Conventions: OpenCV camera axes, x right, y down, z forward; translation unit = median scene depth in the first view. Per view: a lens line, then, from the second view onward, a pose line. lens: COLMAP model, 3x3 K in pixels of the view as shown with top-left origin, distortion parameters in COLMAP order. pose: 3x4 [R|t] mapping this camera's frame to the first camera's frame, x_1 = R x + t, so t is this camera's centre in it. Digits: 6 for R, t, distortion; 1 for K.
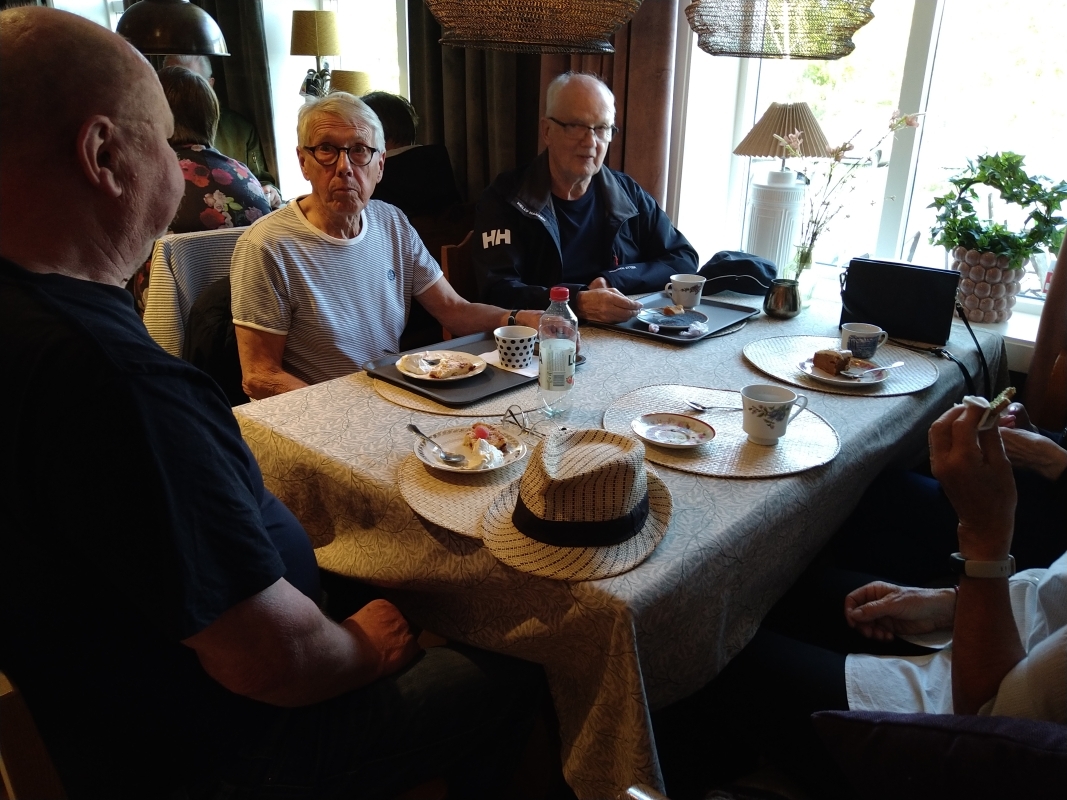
lens RADIAL K [[851.8, 0, 533.5], [0, 851.8, 400.0], [0, 0, 1]] dist [0.004216, -0.068557]
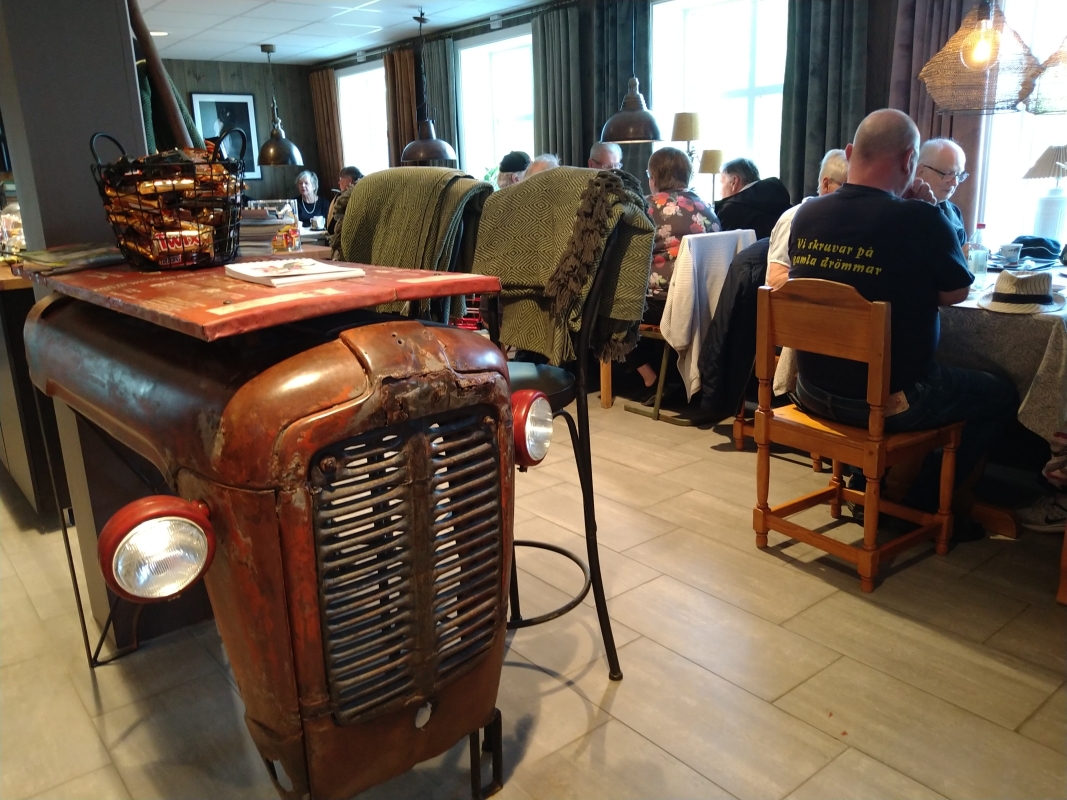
lens RADIAL K [[851.8, 0, 533.5], [0, 851.8, 400.0], [0, 0, 1]] dist [0.004216, -0.068557]
pose [[0.982831, -0.001071, -0.184505, -0.394776], [-0.016190, 0.995625, -0.092022, 0.298576], [0.183796, 0.093430, 0.978514, -0.719276]]
